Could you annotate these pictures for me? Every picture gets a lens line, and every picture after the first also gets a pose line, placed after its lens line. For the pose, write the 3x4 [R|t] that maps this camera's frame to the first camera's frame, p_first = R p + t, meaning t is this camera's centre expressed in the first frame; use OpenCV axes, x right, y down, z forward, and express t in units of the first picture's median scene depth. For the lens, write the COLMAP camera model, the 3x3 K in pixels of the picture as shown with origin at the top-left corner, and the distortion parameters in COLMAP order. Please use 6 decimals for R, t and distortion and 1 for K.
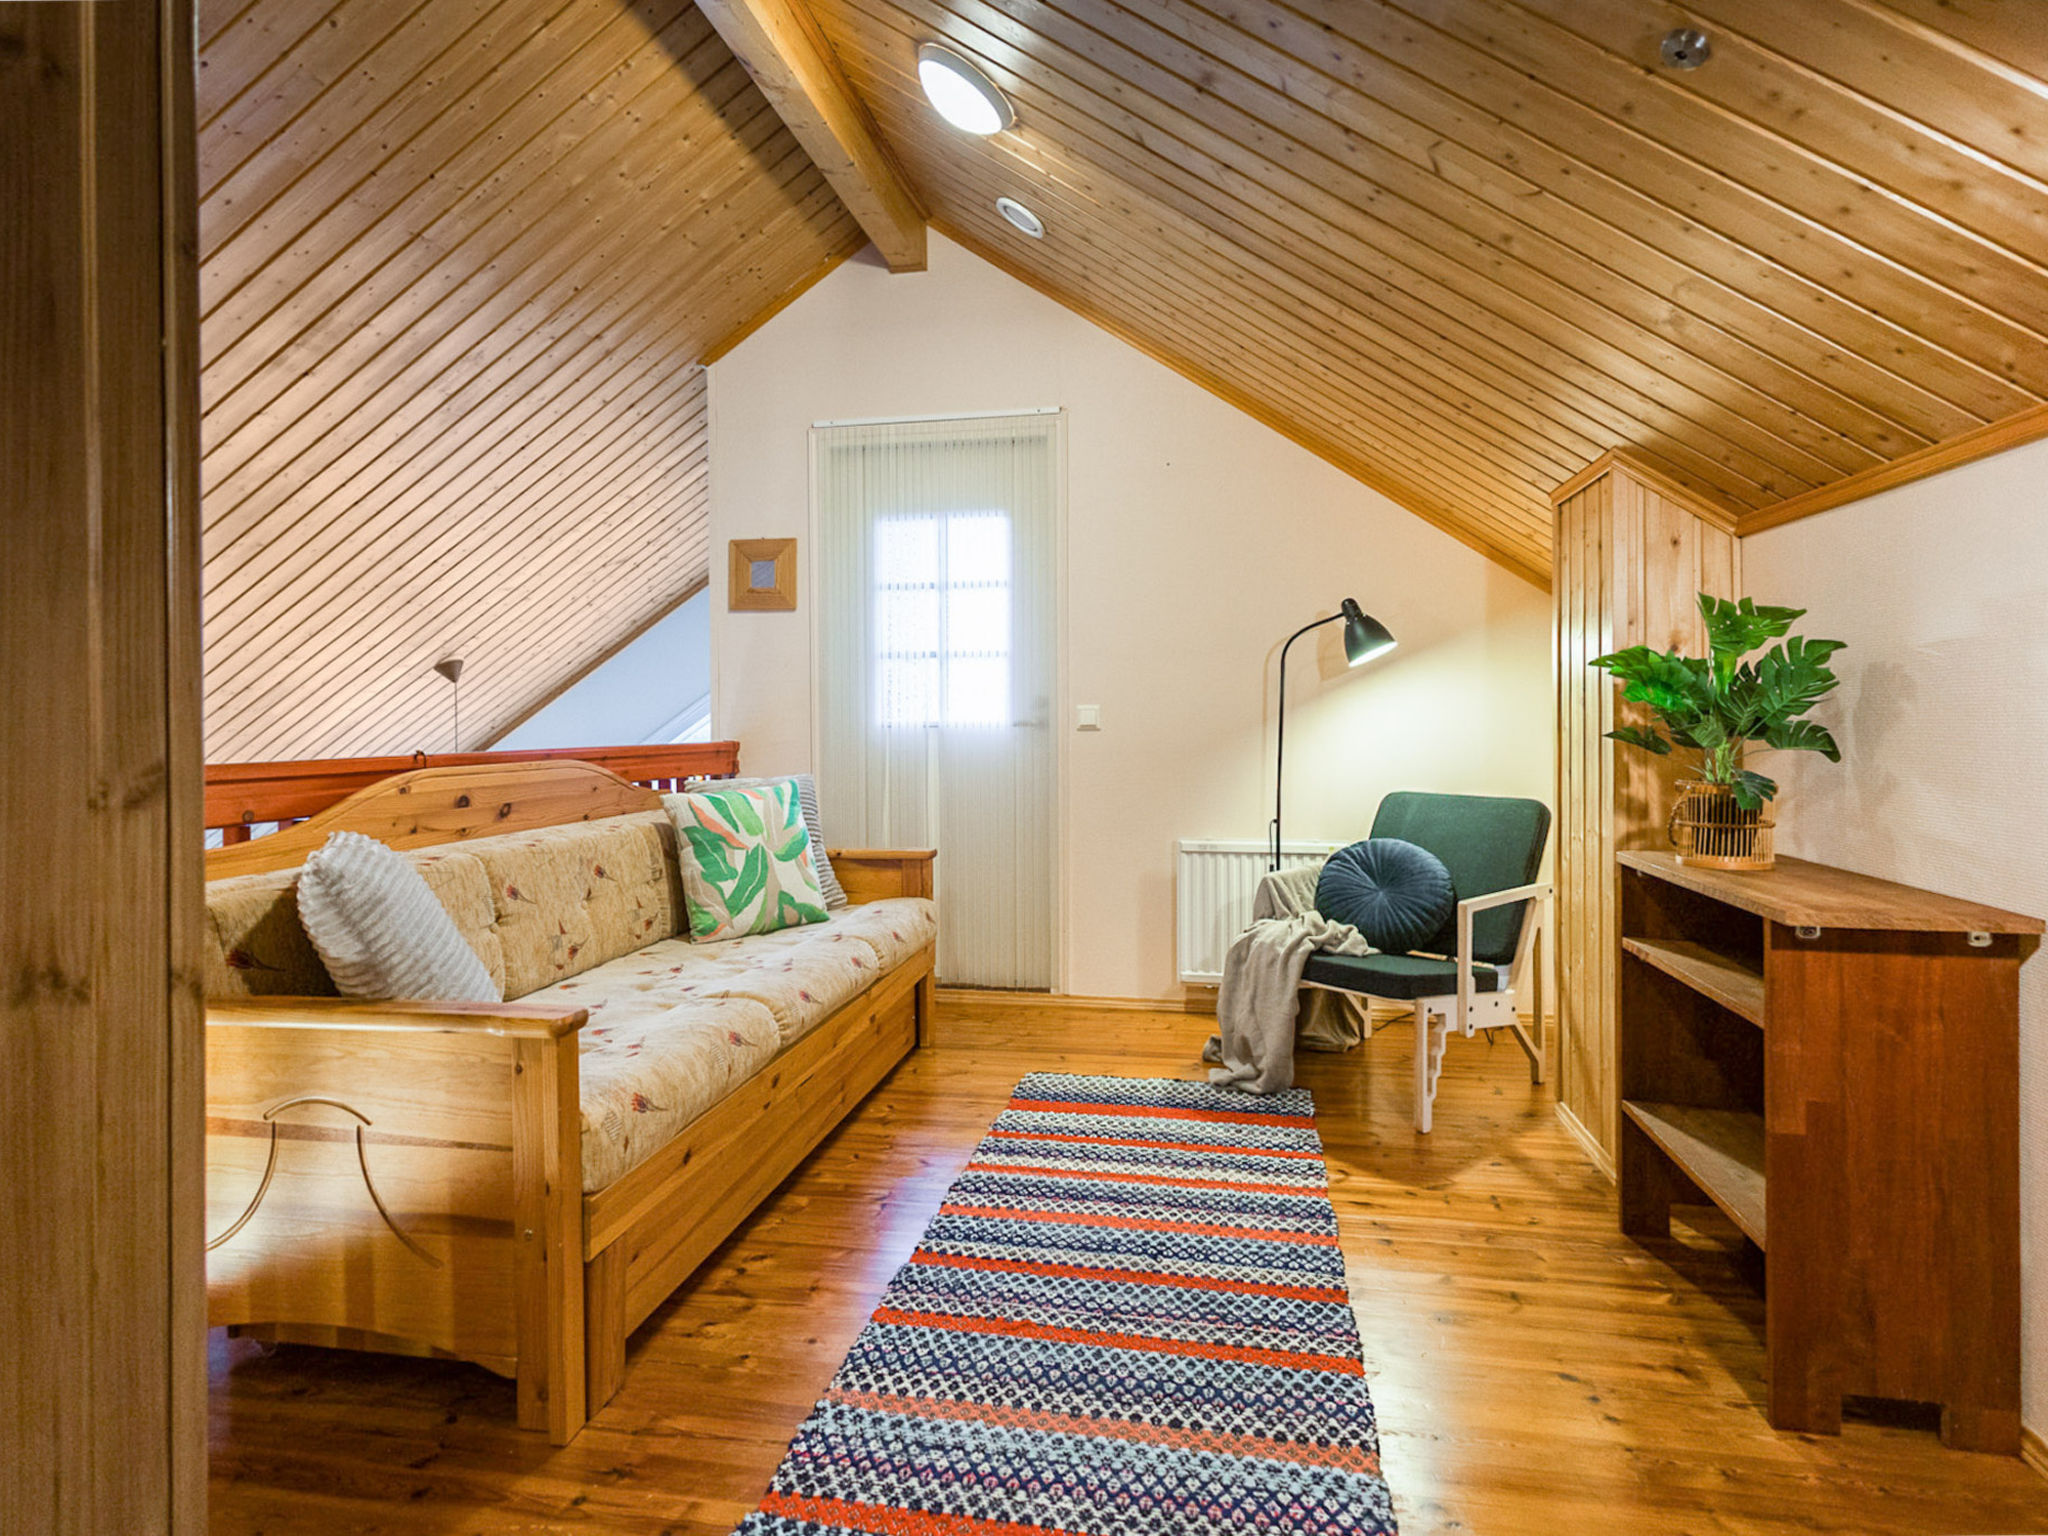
lens RADIAL K [[1086.8, 0, 1024.0], [0, 1086.8, 768.0], [0, 0, 1]] dist [0.001003, 0.000390]
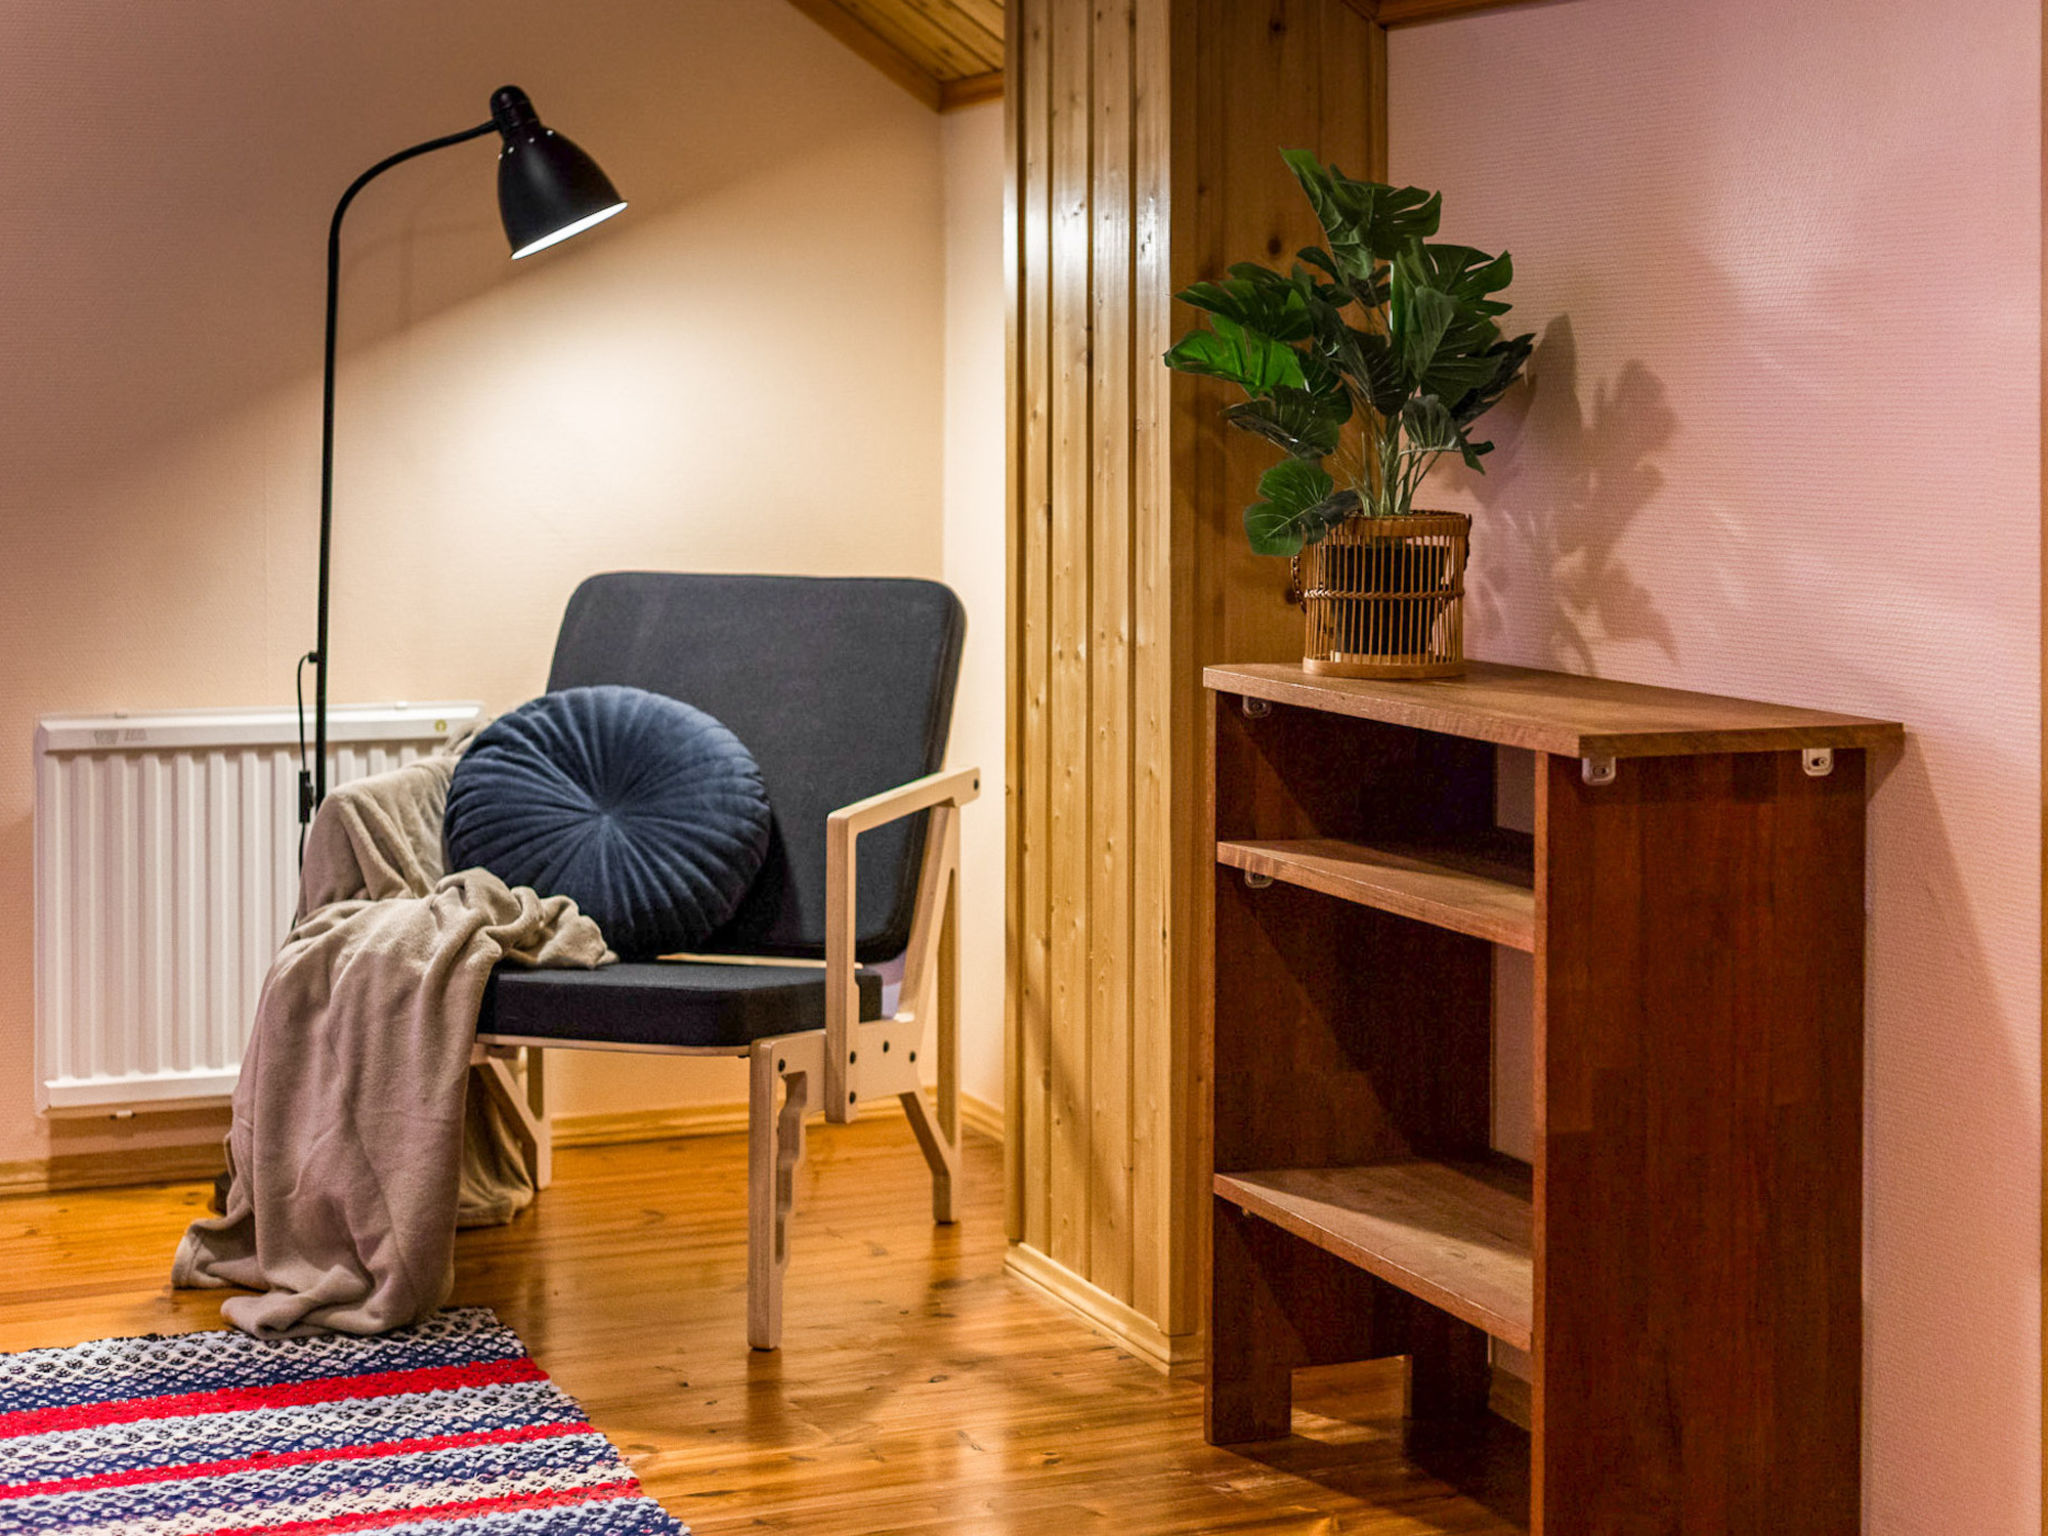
lens RADIAL K [[3339.2, 0, 1024.0], [0, 3339.2, 768.0], [0, 0, 1]] dist [-0.031351, 0.016317]
pose [[0.831544, -0.054183, 0.552810, -0.250215], [0.018502, 0.997381, 0.069927, 0.011859], [-0.555150, -0.047920, 0.830368, -0.139603]]
